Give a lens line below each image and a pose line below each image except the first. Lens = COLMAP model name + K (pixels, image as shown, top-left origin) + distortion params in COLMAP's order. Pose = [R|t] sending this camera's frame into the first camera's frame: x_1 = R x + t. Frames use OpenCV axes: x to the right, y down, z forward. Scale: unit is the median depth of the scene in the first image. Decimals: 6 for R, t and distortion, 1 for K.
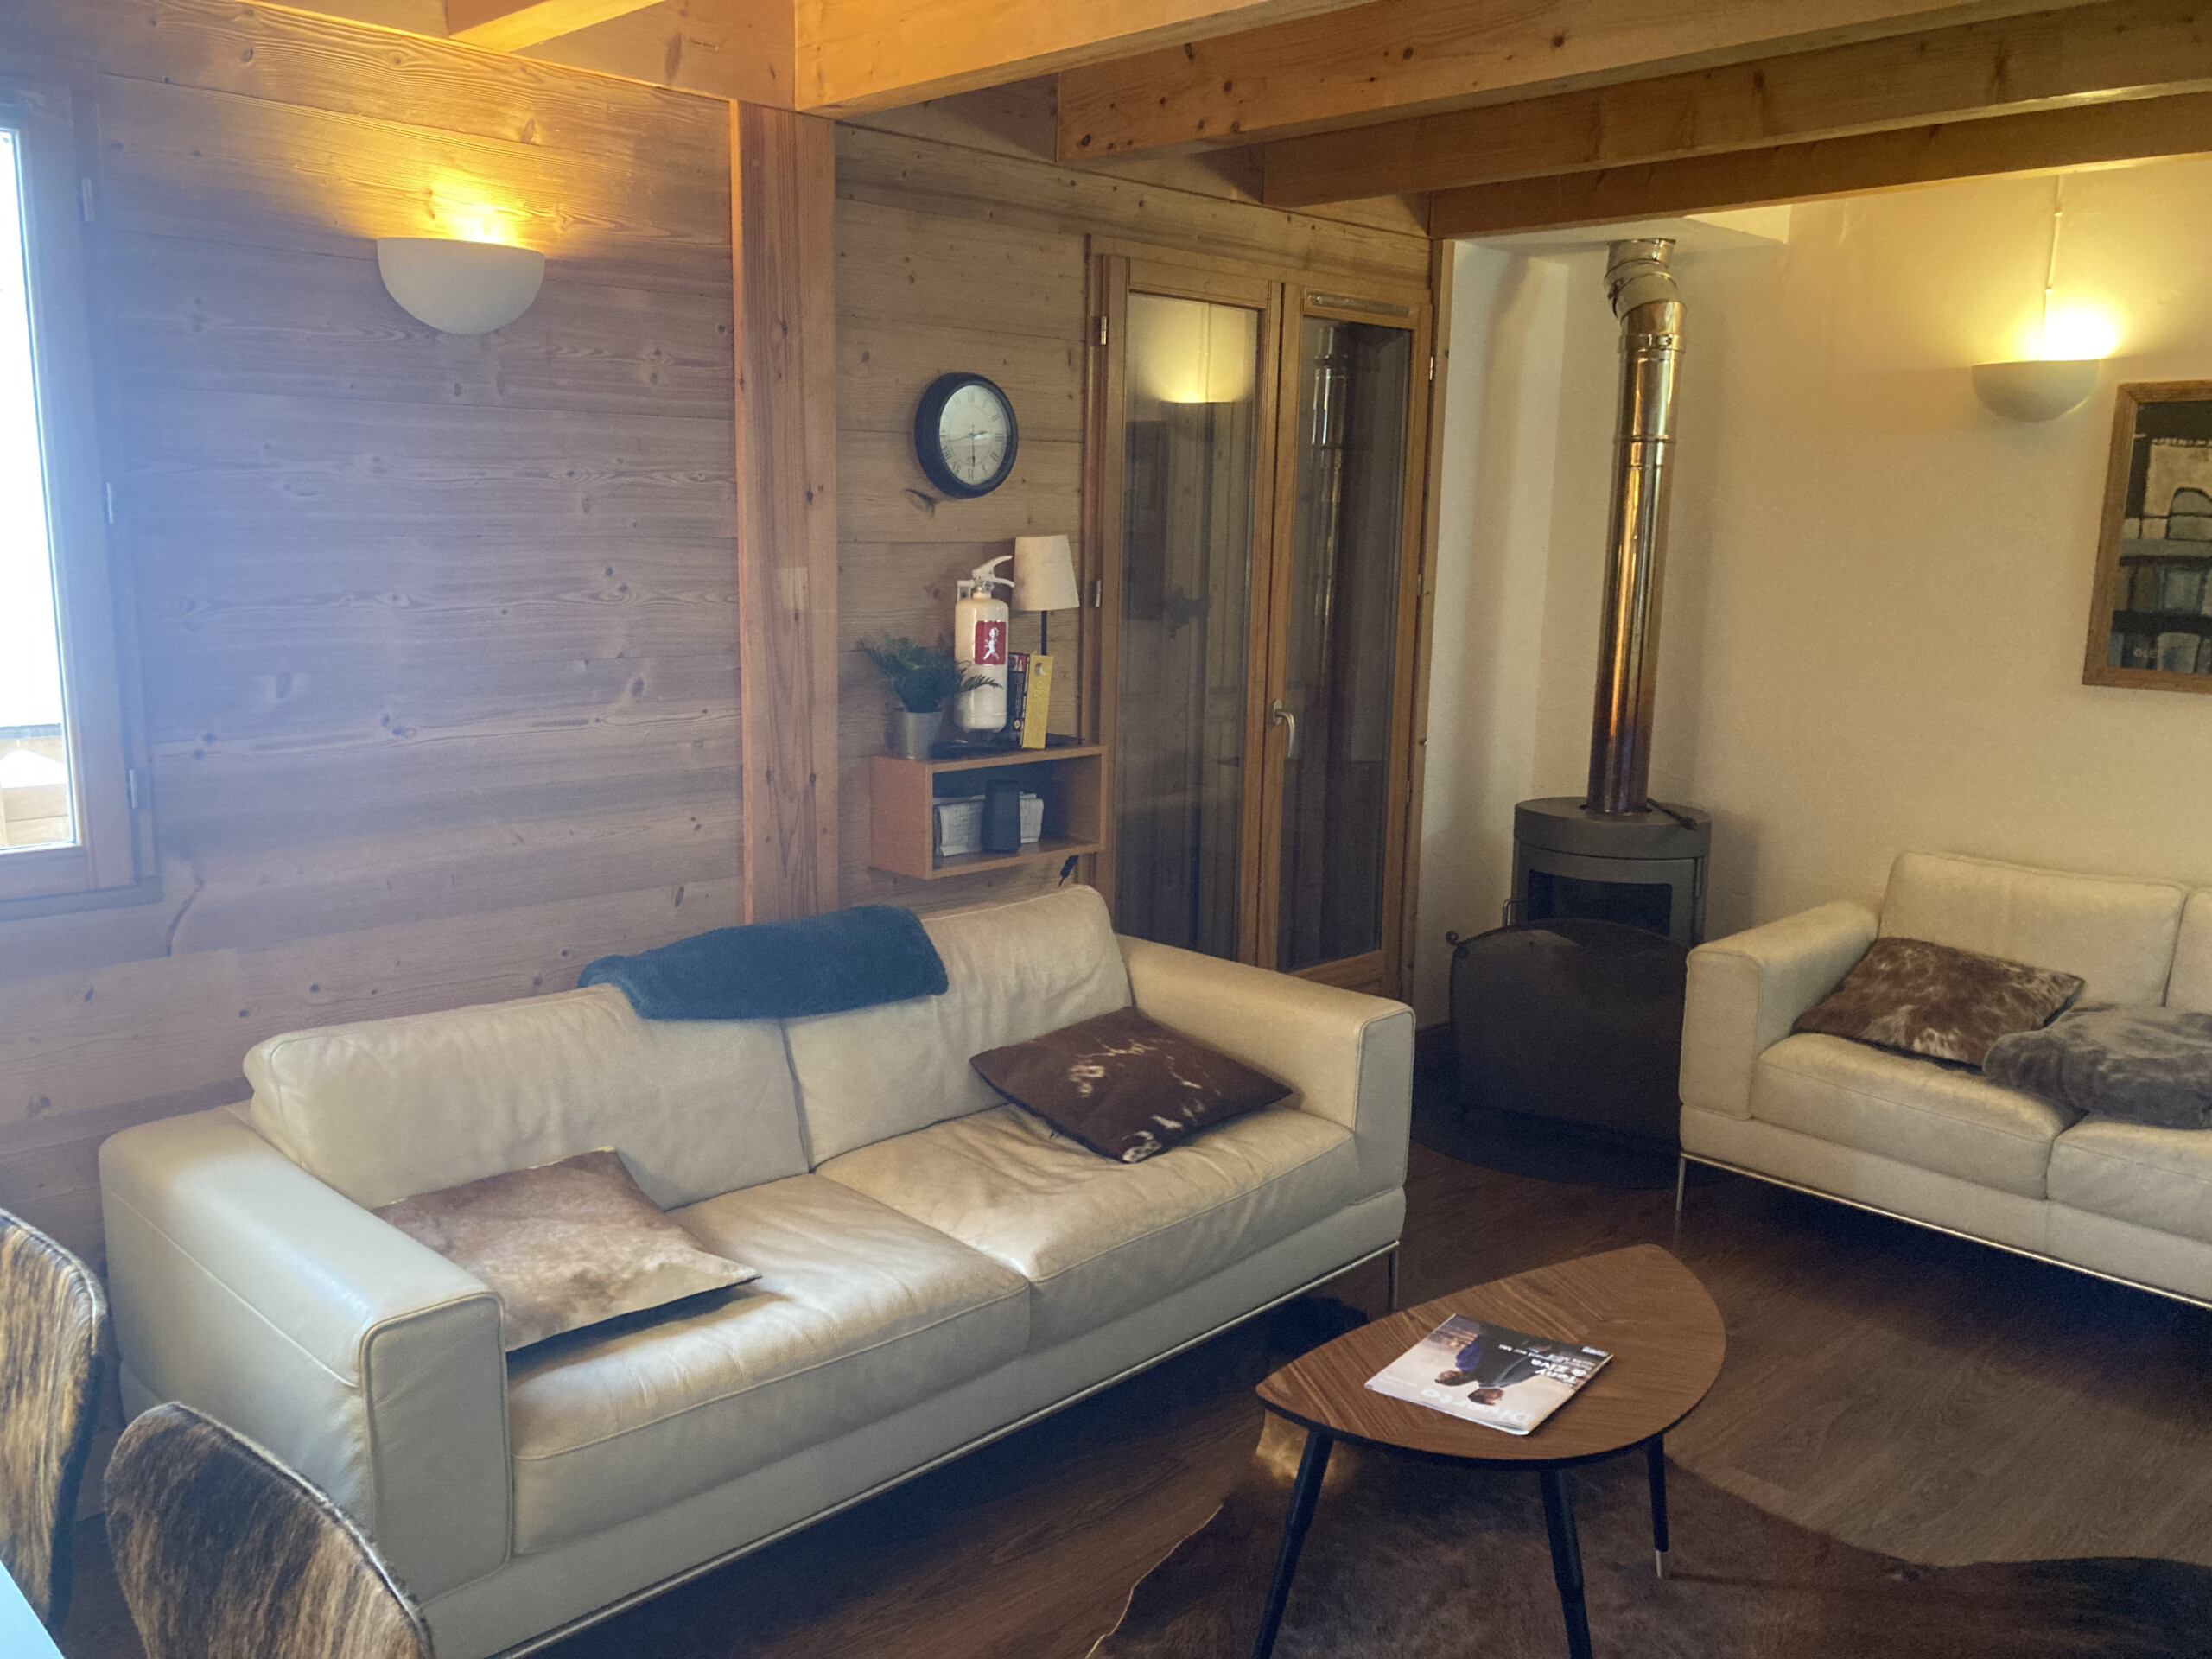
lens RADIAL K [[1796.2, 0, 1188.8], [0, 1796.2, 833.6], [0, 0, 1]] dist [0.163776, -0.208812]
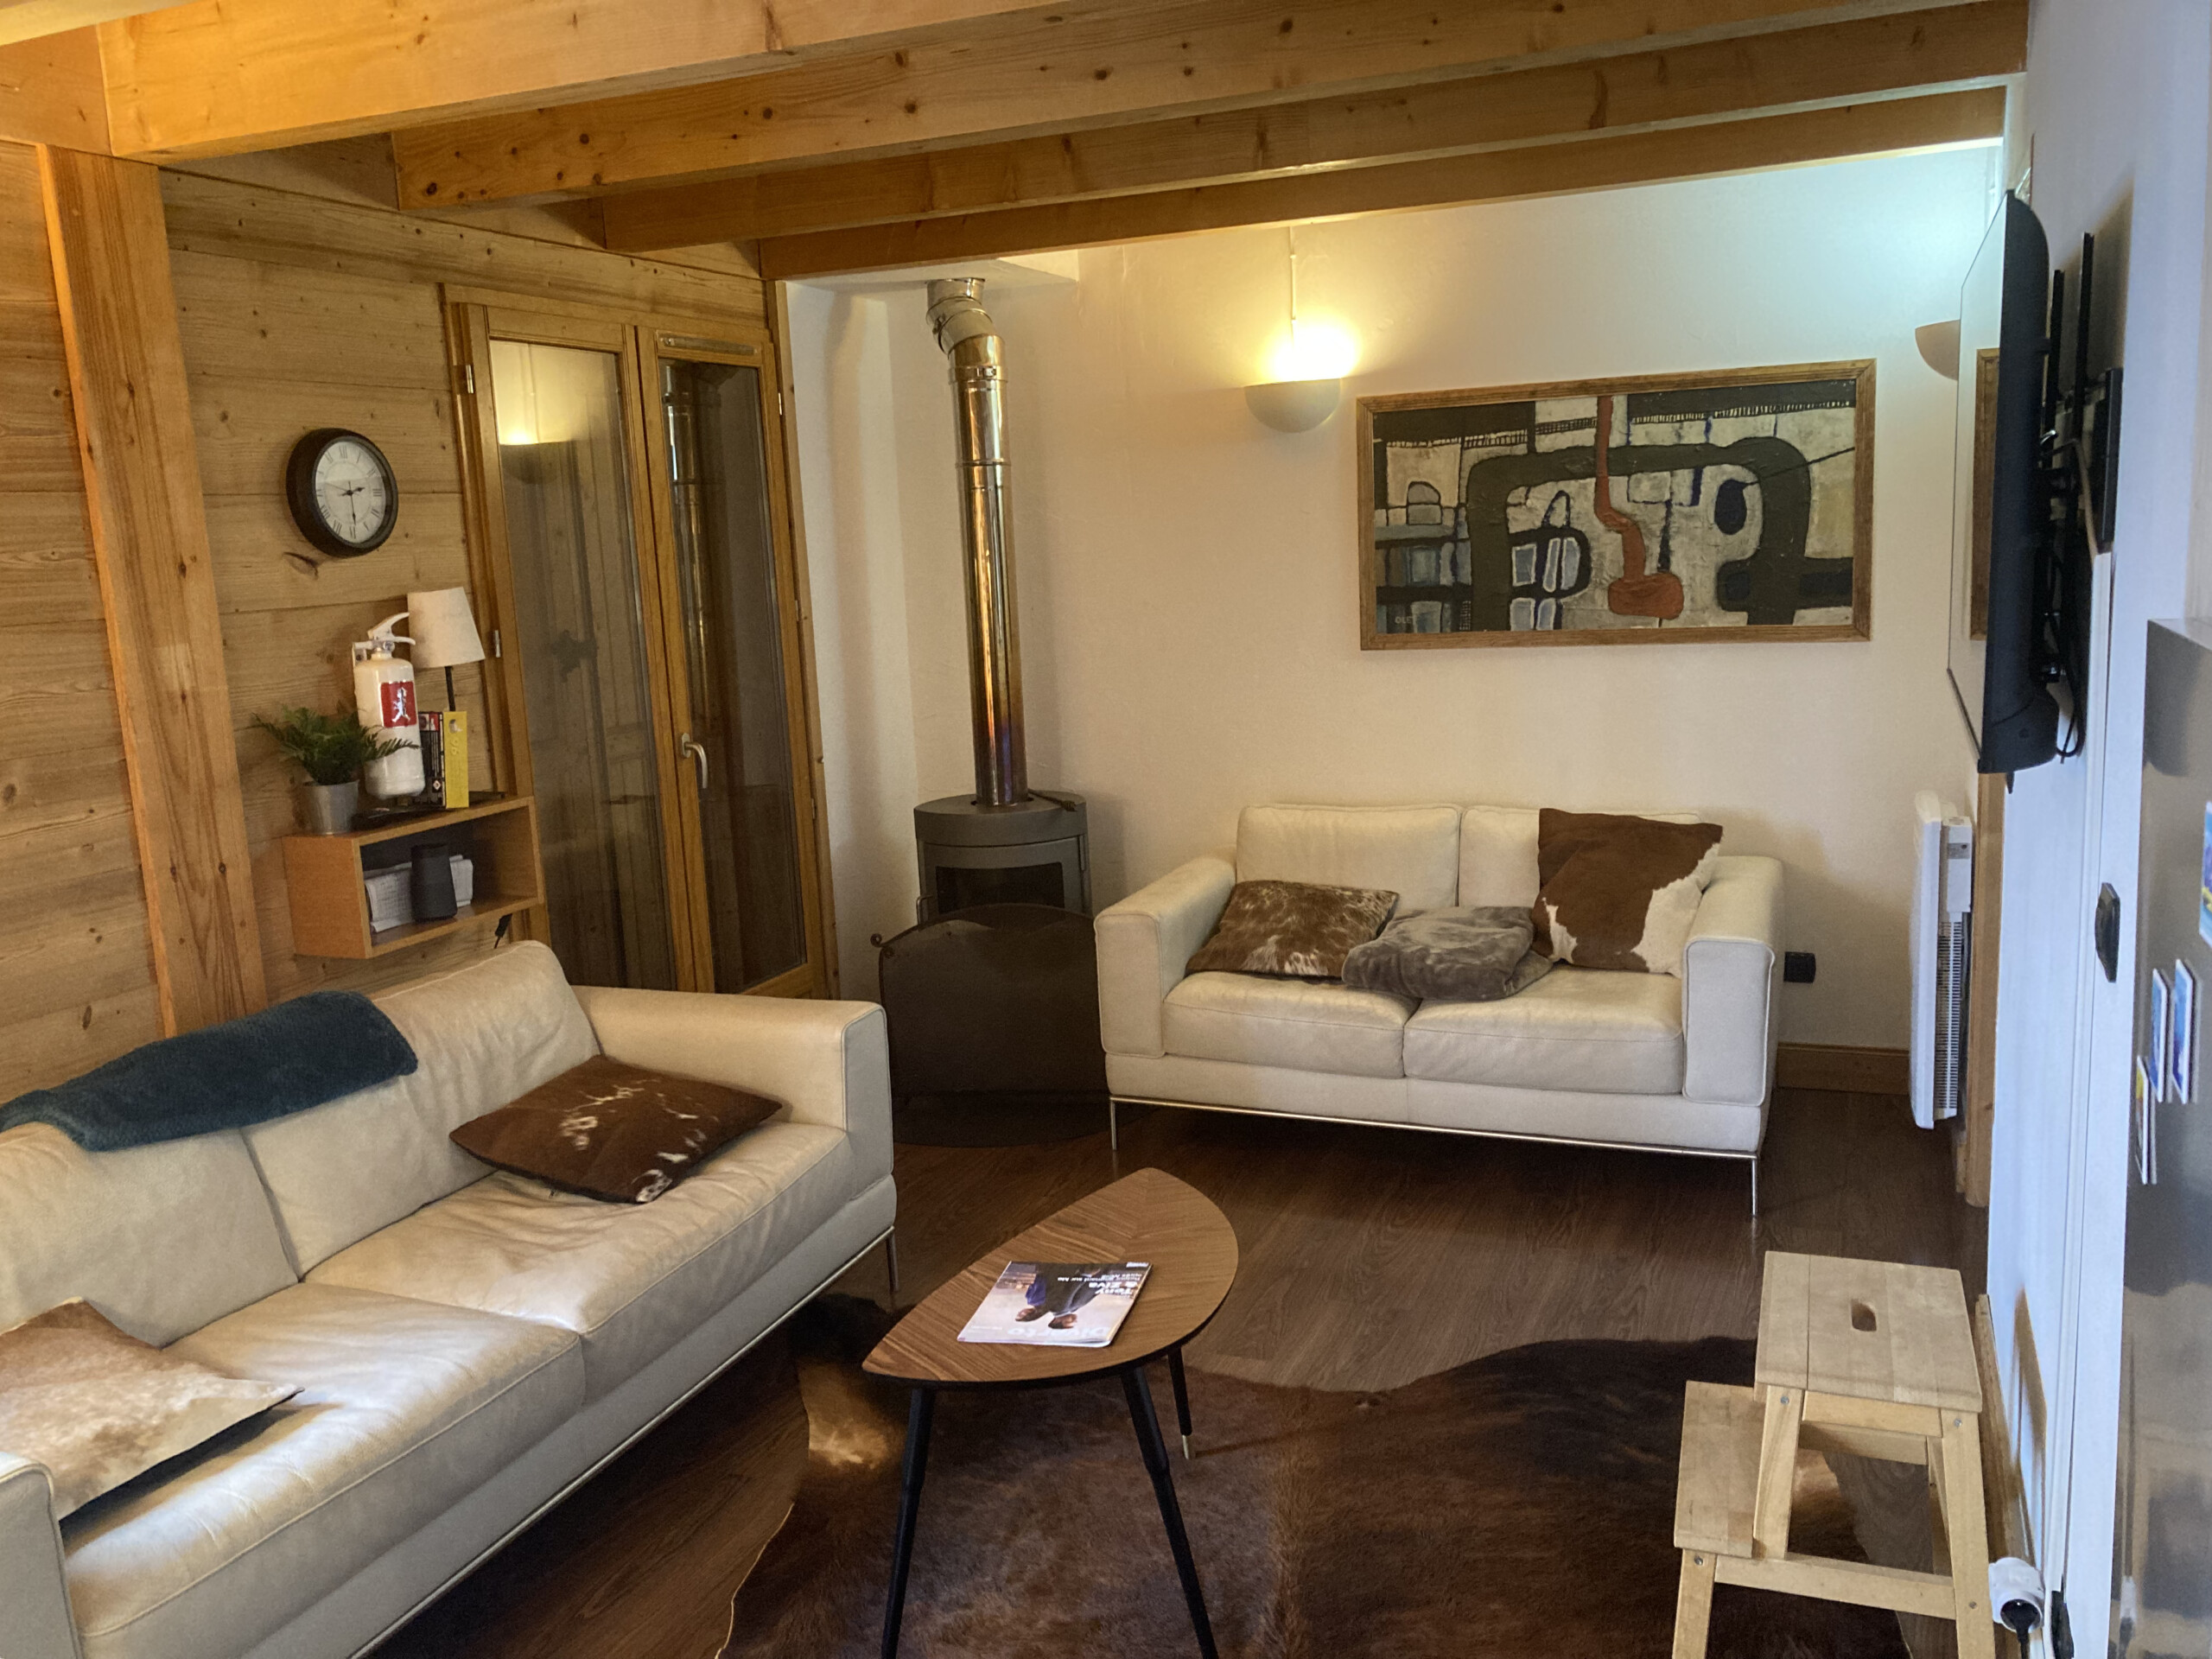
lens RADIAL K [[1822.2, 0, 1106.0], [0, 1822.2, 829.5], [0, 0, 1]] dist [0.109391, 0.001894]
pose [[0.926545, -0.128456, 0.353572, -0.120989], [0.132765, 0.991073, 0.012151, -0.002066], [-0.351976, 0.035683, 0.935328, -0.054584]]
